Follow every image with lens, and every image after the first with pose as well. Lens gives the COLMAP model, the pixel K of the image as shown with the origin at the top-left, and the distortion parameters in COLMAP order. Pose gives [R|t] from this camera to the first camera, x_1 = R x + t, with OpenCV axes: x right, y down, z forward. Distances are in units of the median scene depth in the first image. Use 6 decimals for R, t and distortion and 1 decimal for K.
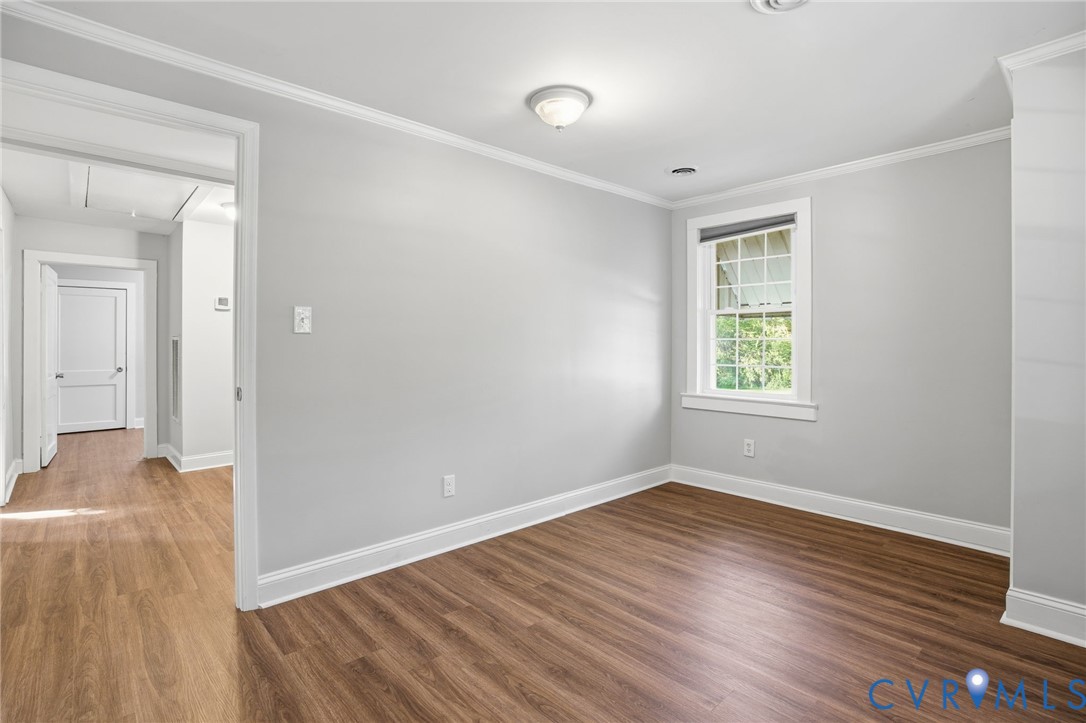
lens RADIAL K [[543.3, 0, 535.4], [0, 543.3, 350.7], [0, 0, 1]] dist [-0.073959, 0.035916]
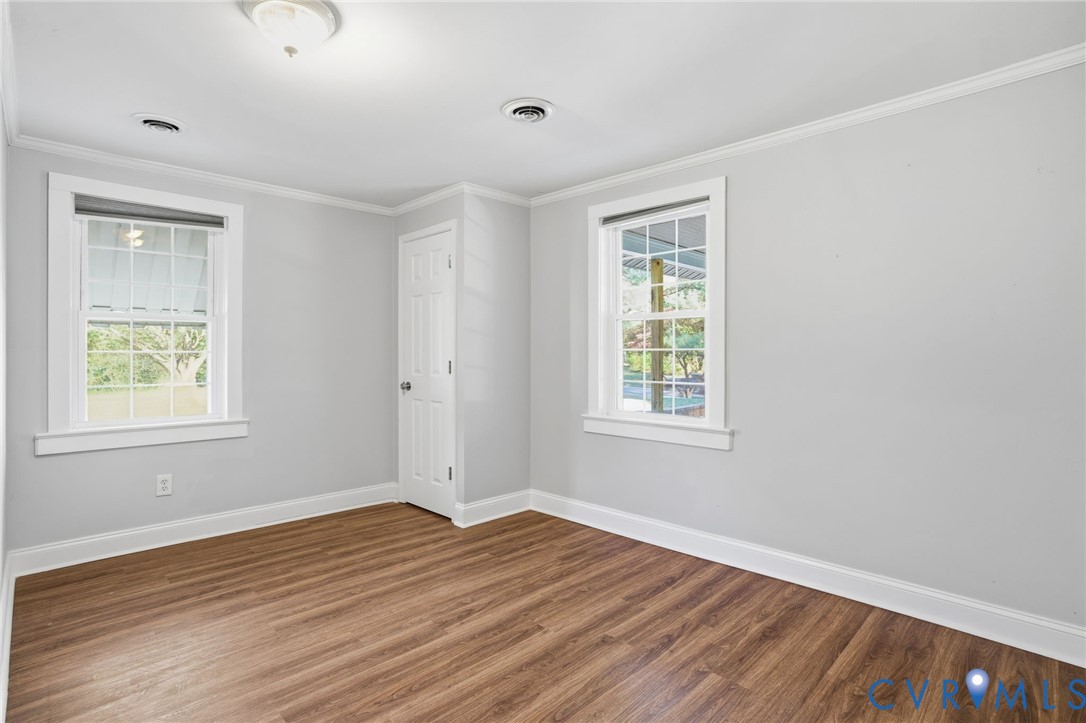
lens RADIAL K [[543.3, 0, 535.4], [0, 543.3, 350.7], [0, 0, 1]] dist [-0.073959, 0.035916]
pose [[-0.065742, 0.002351, 0.997834, -0.521407], [0.011764, 0.999930, -0.001581, -0.018188], [-0.997767, 0.011635, -0.065765, 0.572577]]
